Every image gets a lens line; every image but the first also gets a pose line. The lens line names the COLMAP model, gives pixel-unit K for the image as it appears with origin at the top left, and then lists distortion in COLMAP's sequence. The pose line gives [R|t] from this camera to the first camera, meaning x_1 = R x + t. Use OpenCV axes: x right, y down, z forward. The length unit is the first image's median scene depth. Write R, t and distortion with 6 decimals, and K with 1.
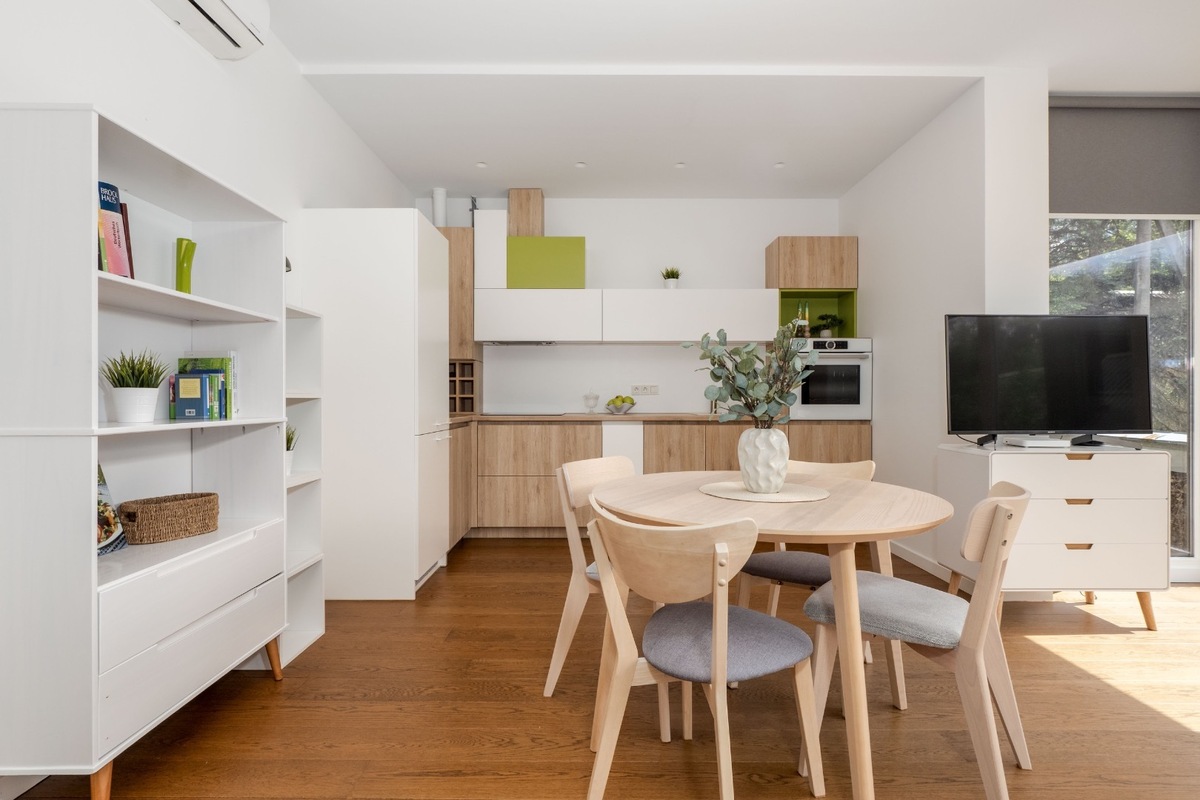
lens RADIAL K [[576.7, 0, 602.4], [0, 576.7, 395.9], [0, 0, 1]] dist [-0.002841, 0.000039]
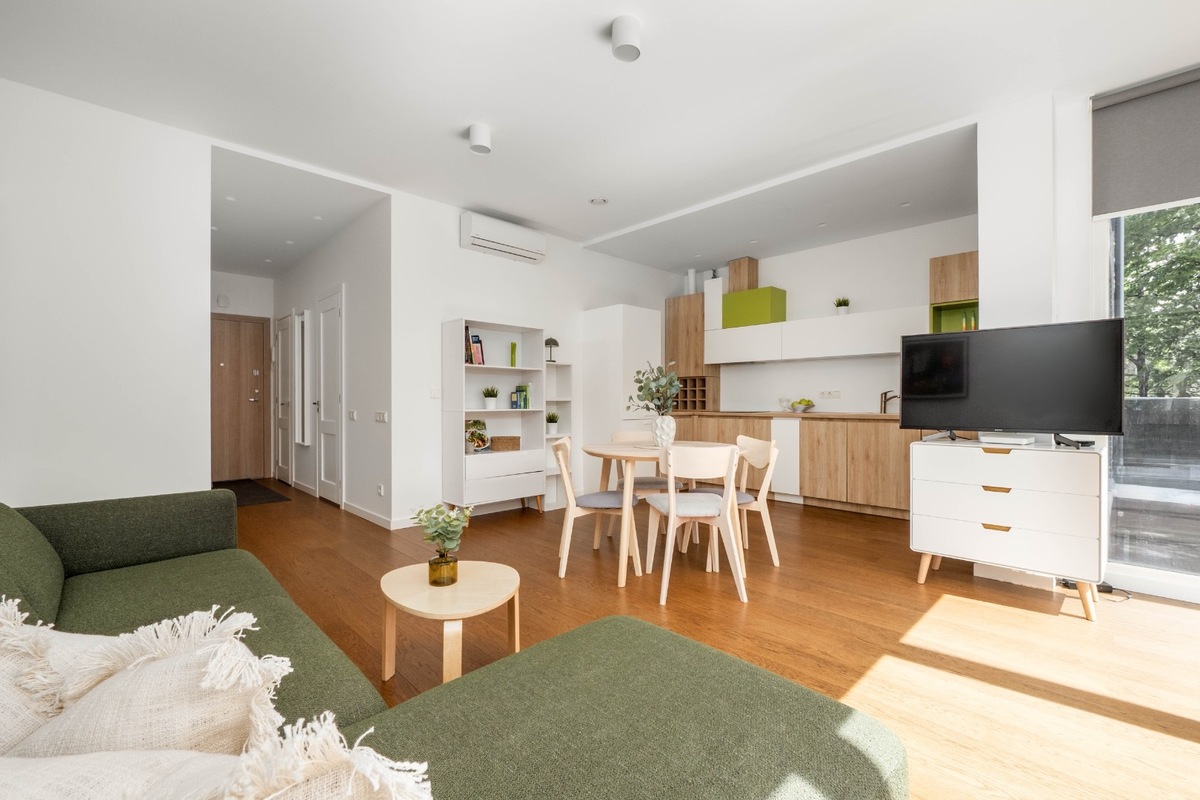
lens RADIAL K [[512.3, 0, 600.0], [0, 512.3, 400.0], [0, 0, 1]] dist [-0.000401, 0.000059]
pose [[0.691967, -0.001954, -0.721927, 0.621234], [0.003505, 0.999994, 0.000653, -0.000277], [0.721921, -0.002982, 0.691969, -0.181031]]
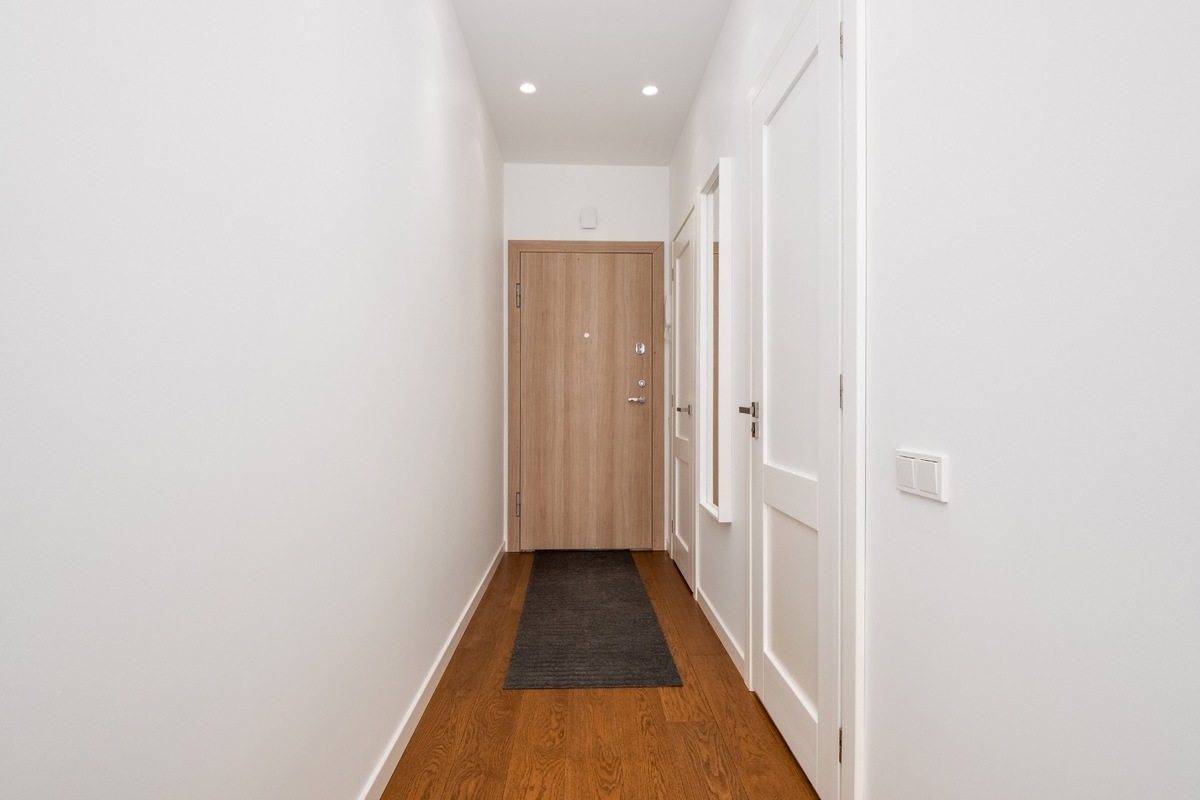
lens RADIAL K [[576.7, 0, 602.4], [0, 576.7, 395.9], [0, 0, 1]] dist [-0.002841, 0.000039]
pose [[0.028228, -0.009001, -0.999561, -0.857717], [0.001915, 0.999958, -0.008950, -0.001913], [0.999600, -0.001661, 0.028244, 0.194449]]
